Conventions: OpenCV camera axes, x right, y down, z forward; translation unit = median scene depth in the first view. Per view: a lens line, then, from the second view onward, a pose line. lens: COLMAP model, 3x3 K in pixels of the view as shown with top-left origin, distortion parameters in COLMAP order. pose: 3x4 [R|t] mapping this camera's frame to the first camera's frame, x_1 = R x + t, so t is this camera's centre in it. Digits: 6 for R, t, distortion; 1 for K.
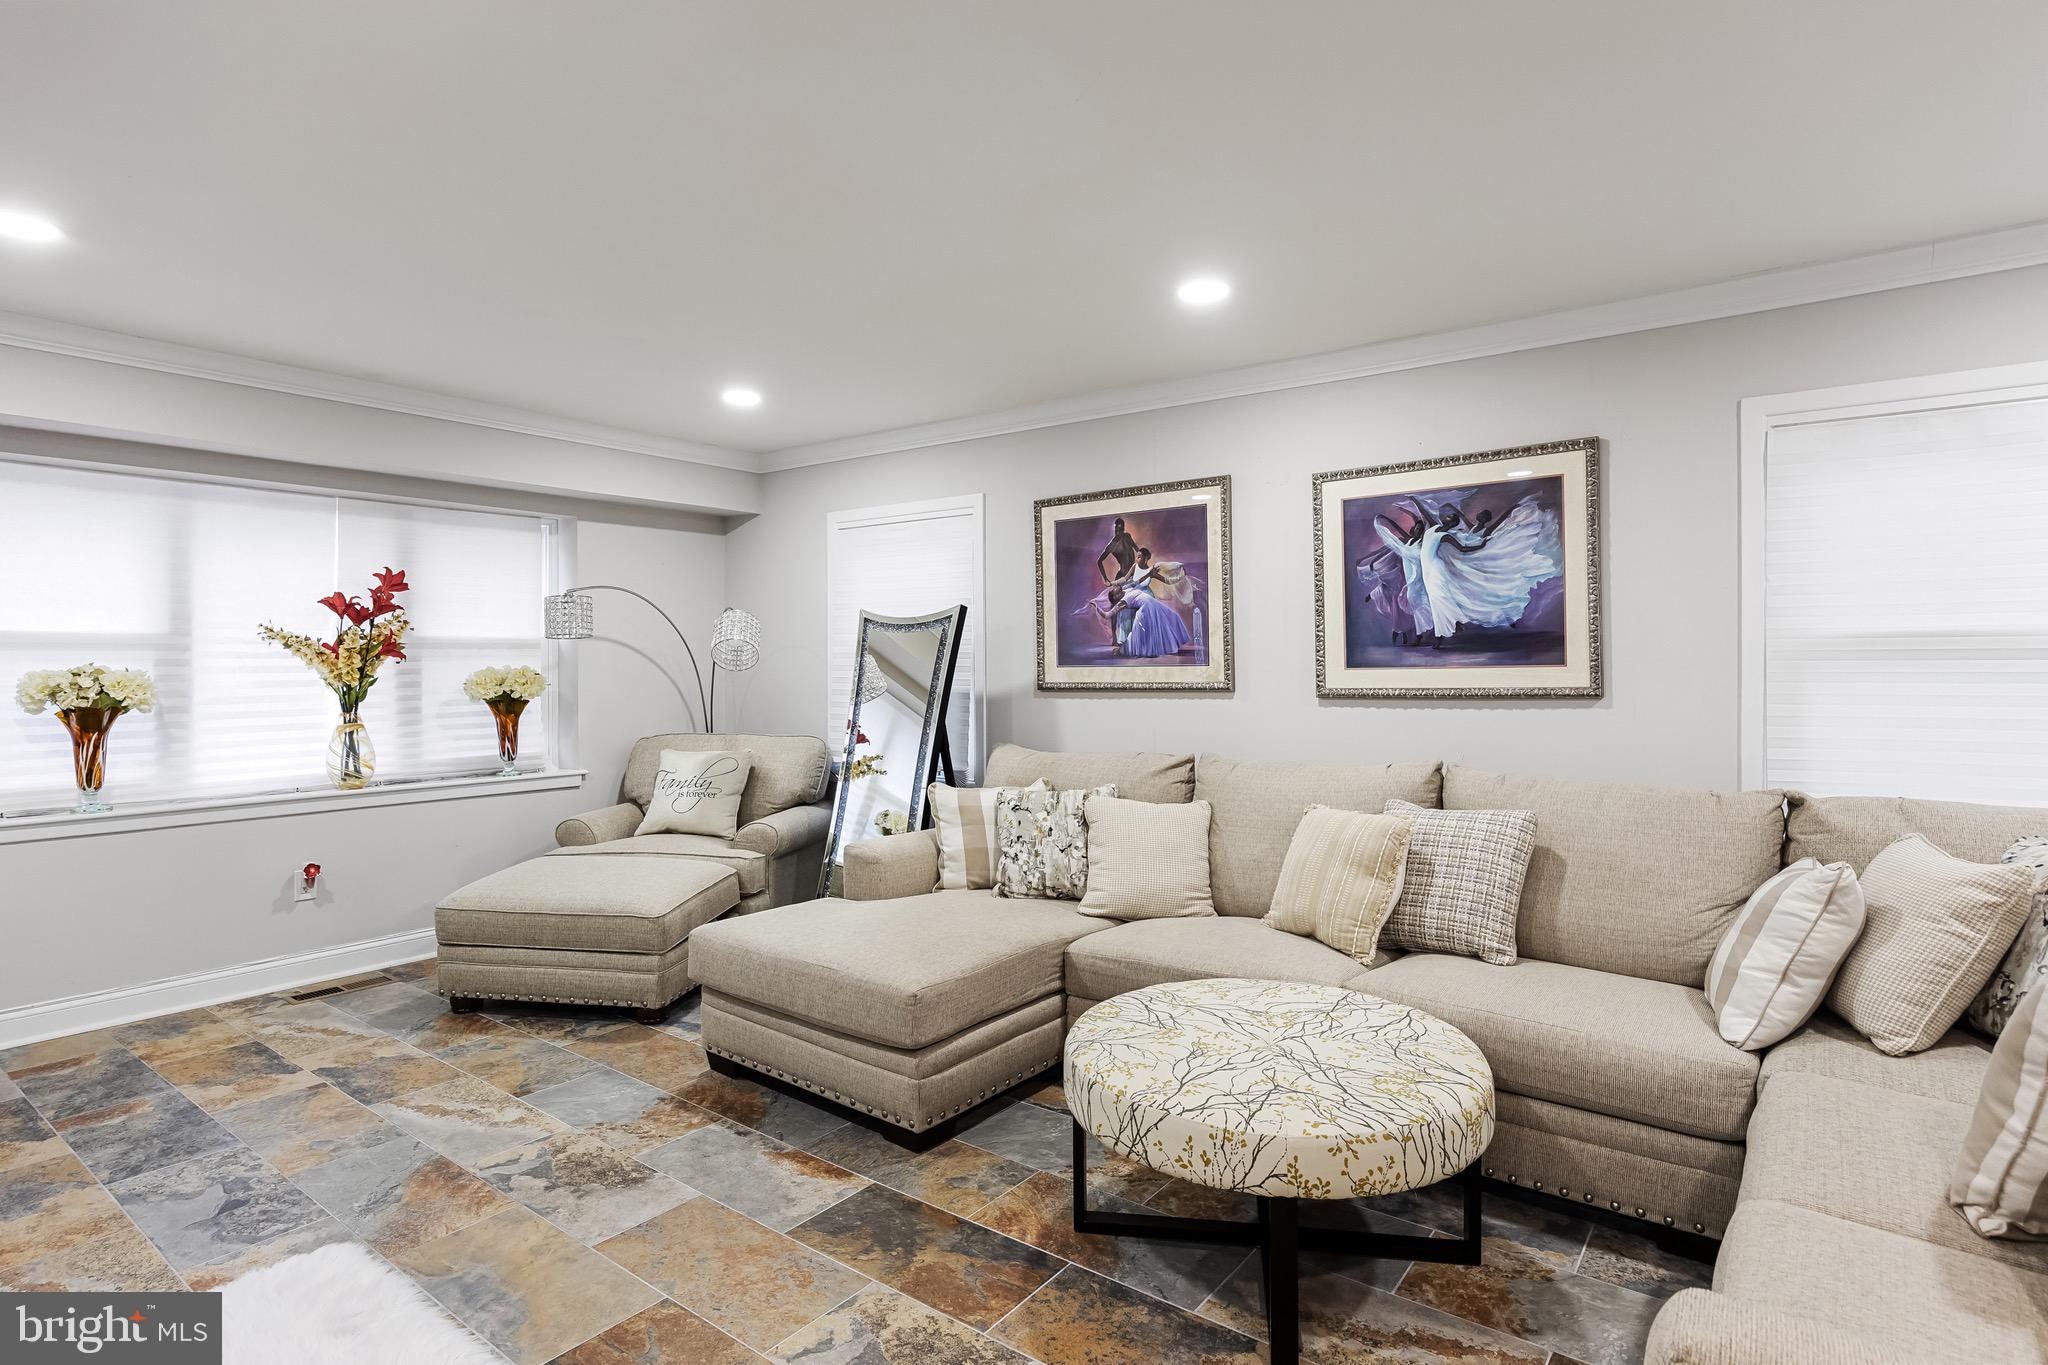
lens RADIAL K [[1055.2, 0, 1032.6], [0, 1055.2, 668.5], [0, 0, 1]] dist [-0.011418, 0.002162]
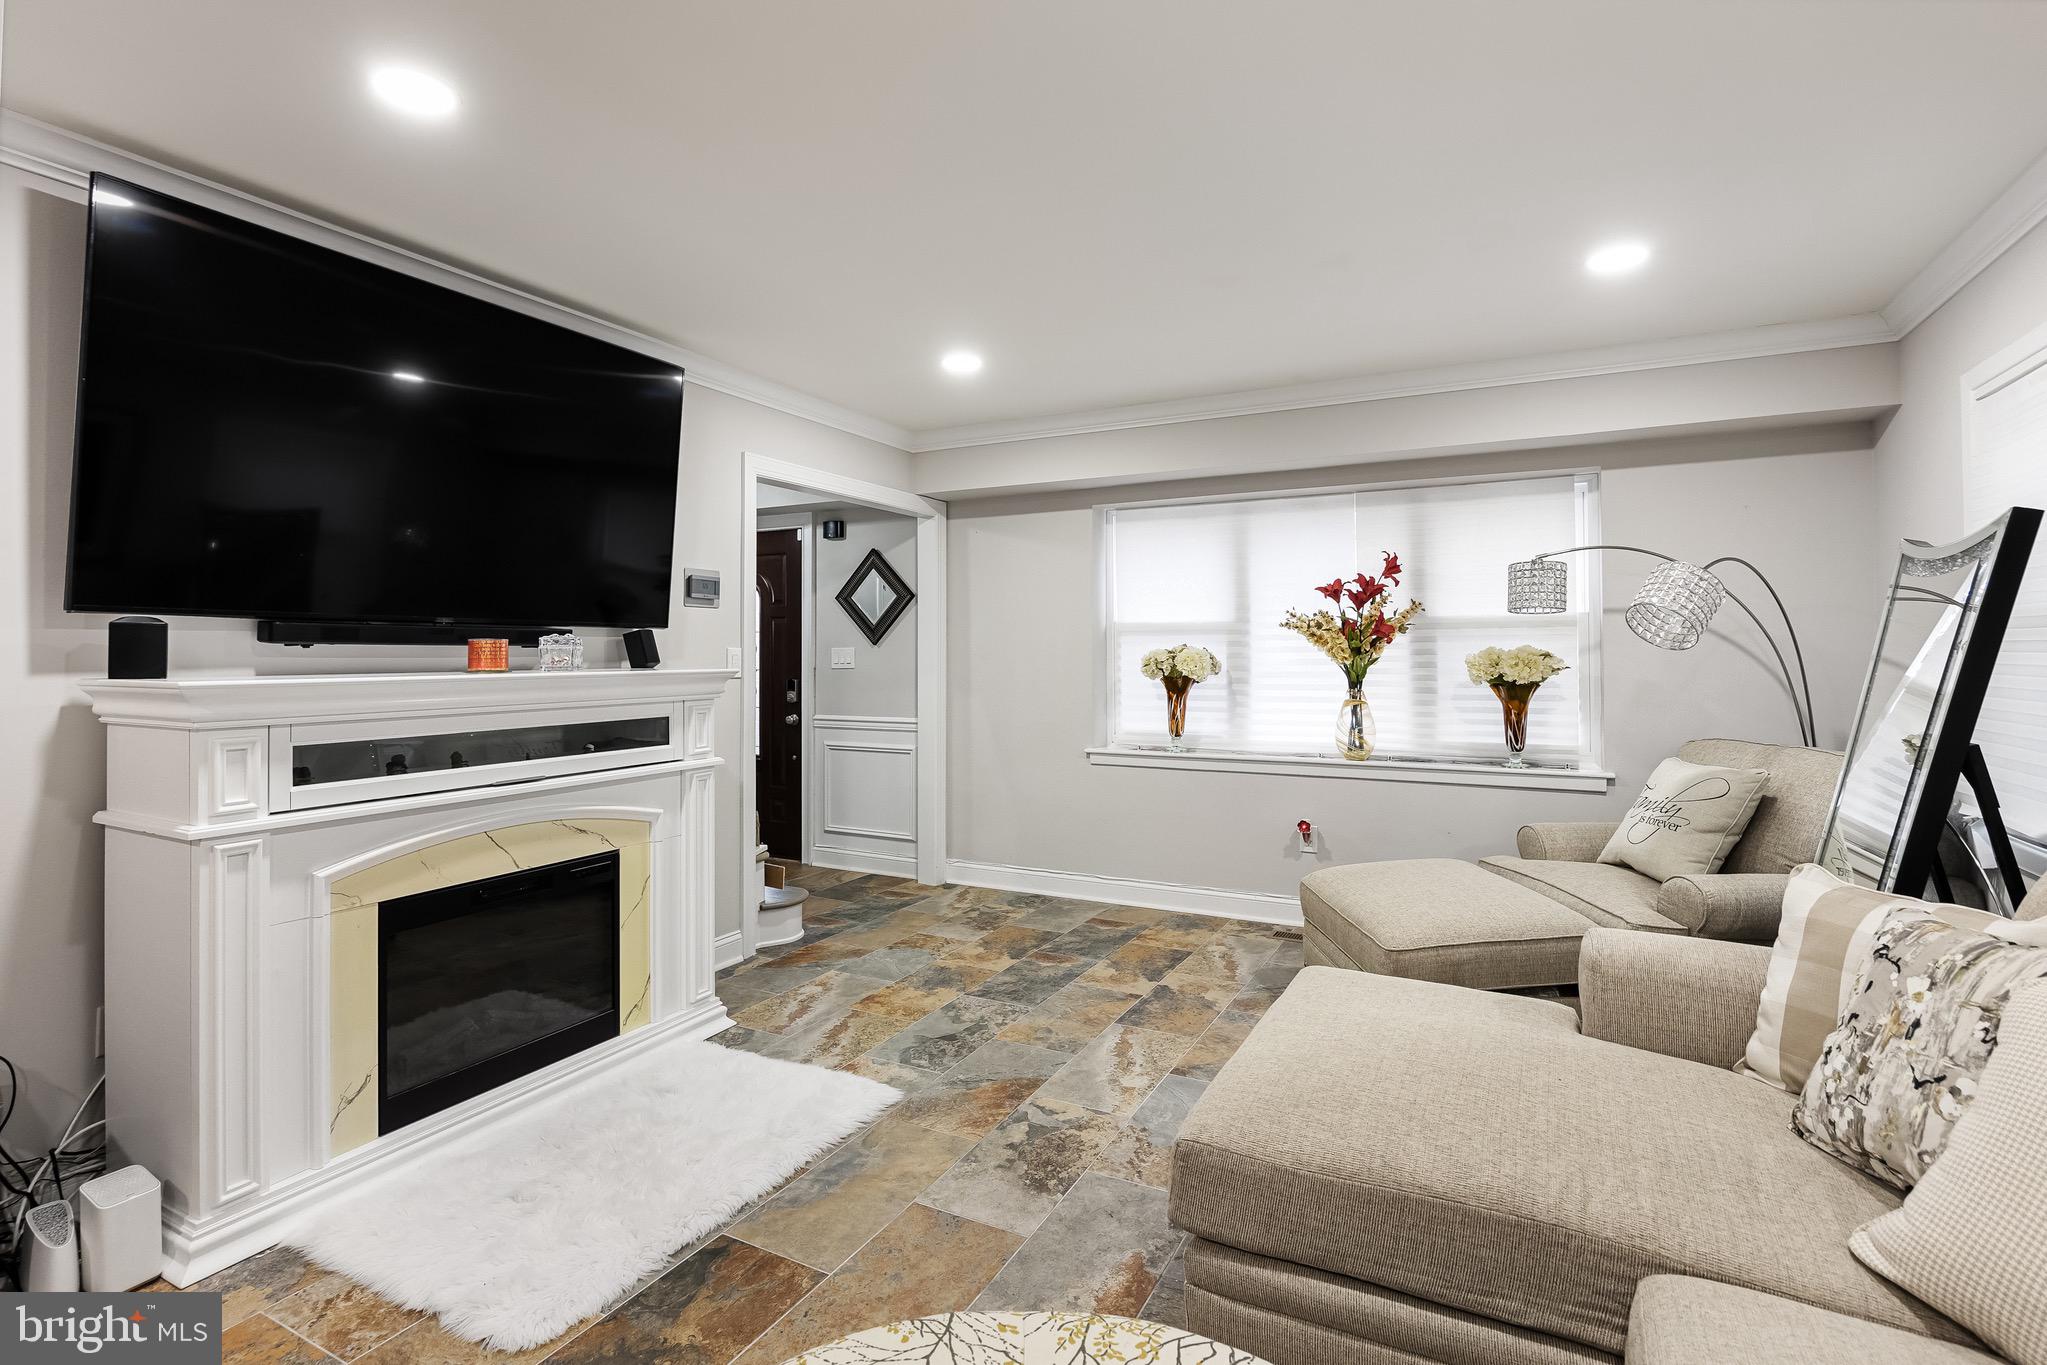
lens RADIAL K [[978.1, 0, 1029.7], [0, 978.1, 637.8], [0, 0, 1]] dist [-0.012004, 0.000515]
pose [[0.160967, -0.015167, -0.986843, 0.349646], [-0.005565, 0.999852, -0.016275, 0.008632], [0.986944, 0.008112, 0.160859, 0.609885]]
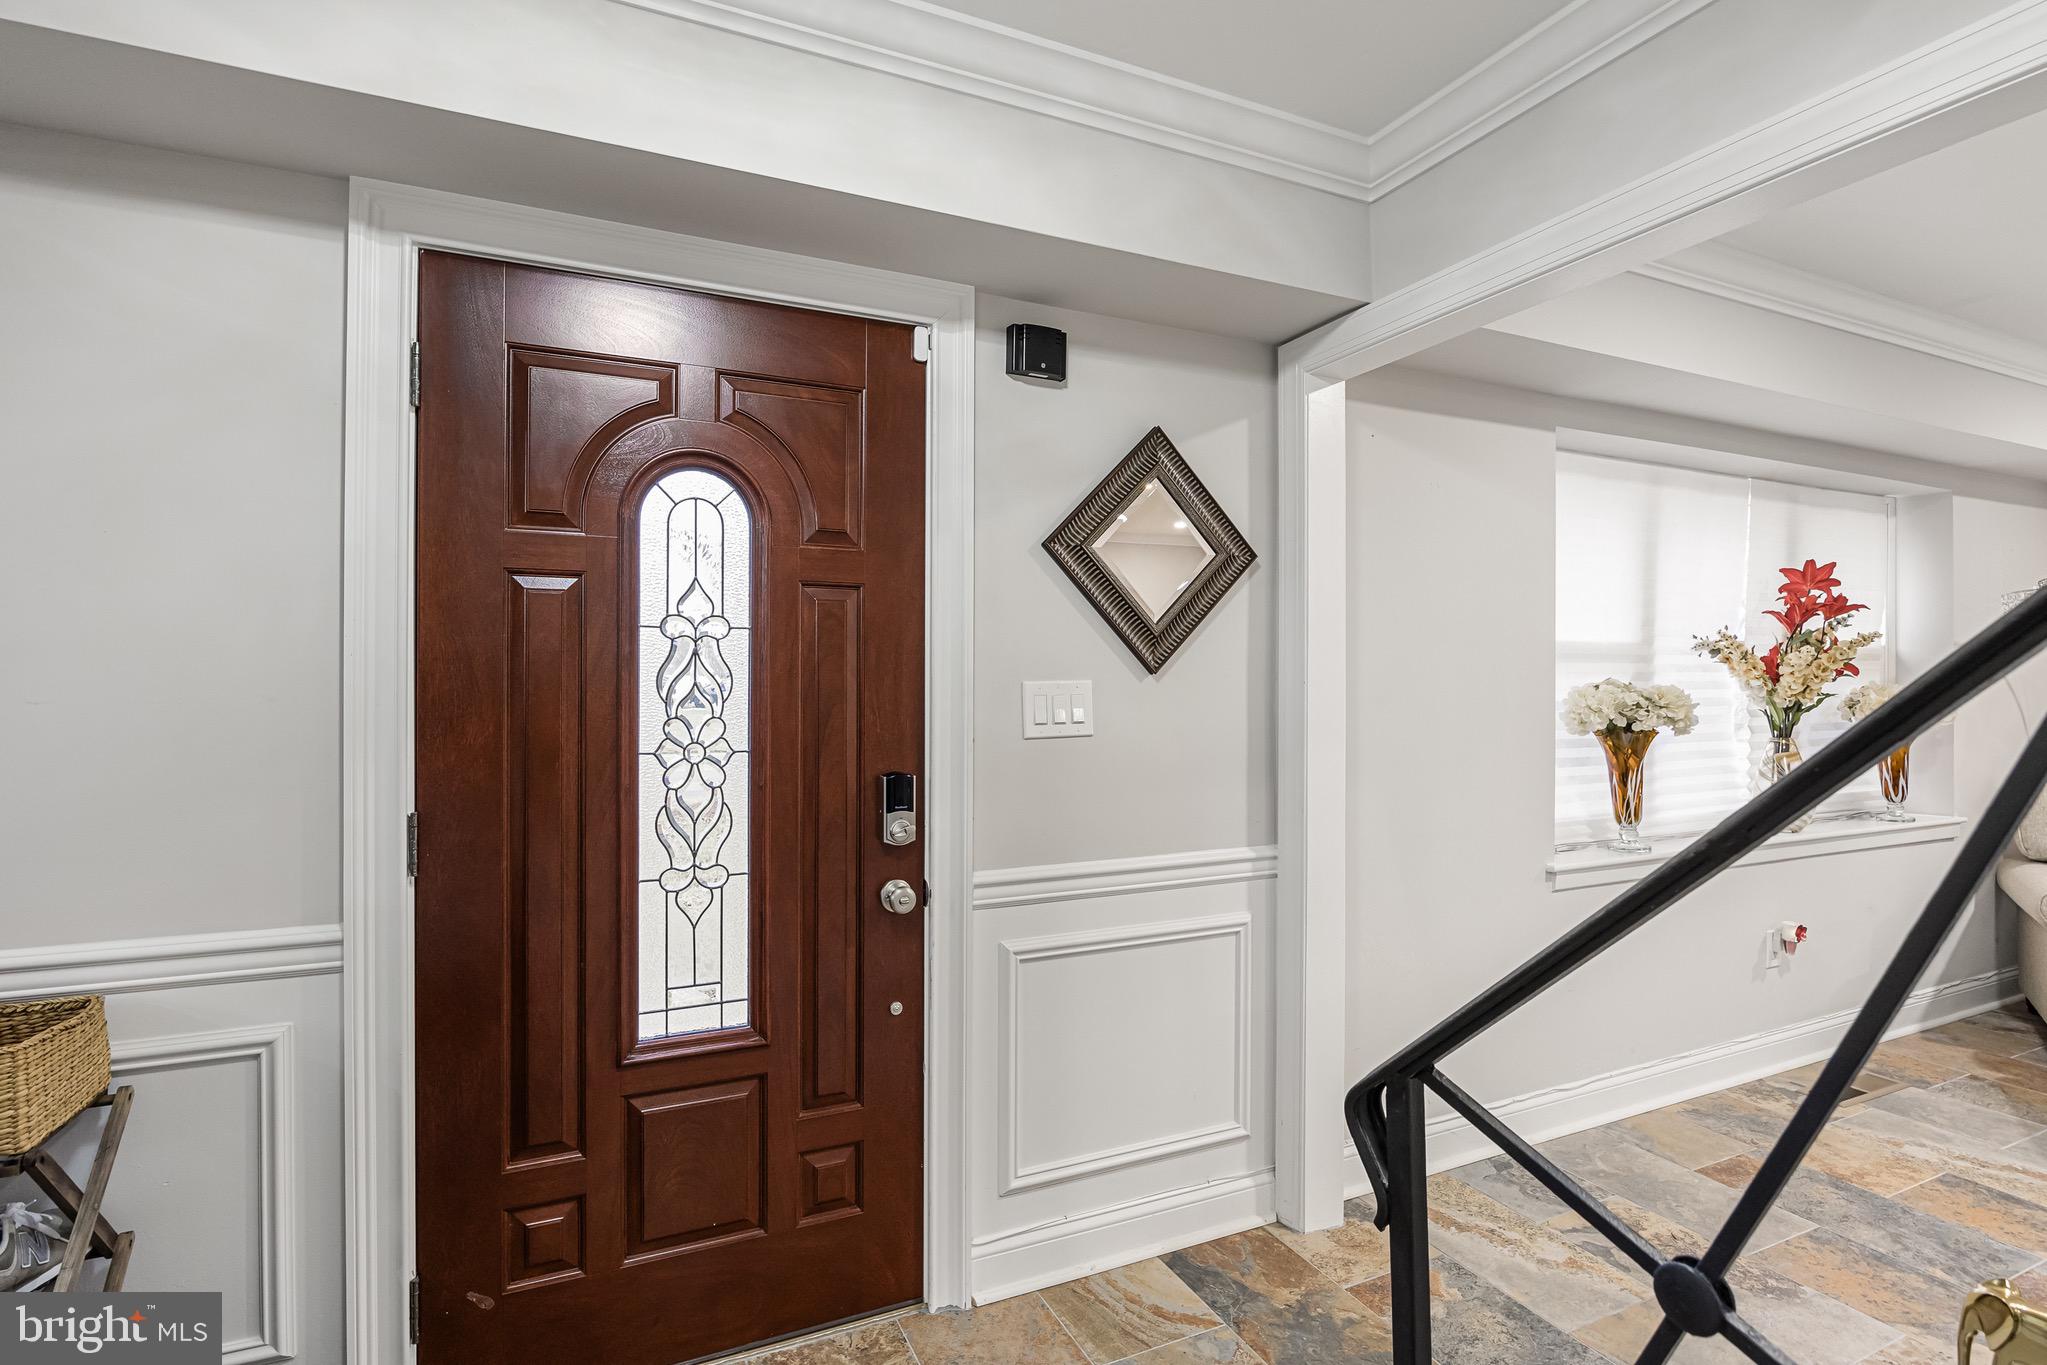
lens RADIAL K [[978.1, 0, 1014.3], [0, 978.1, 686.7], [0, 0, 1]] dist [-0.012004, 0.000515]
pose [[0.873507, -0.001100, -0.486811, -0.965950], [-0.000712, 0.999993, -0.003538, 0.006335], [0.486811, 0.003437, 0.873500, 0.057883]]
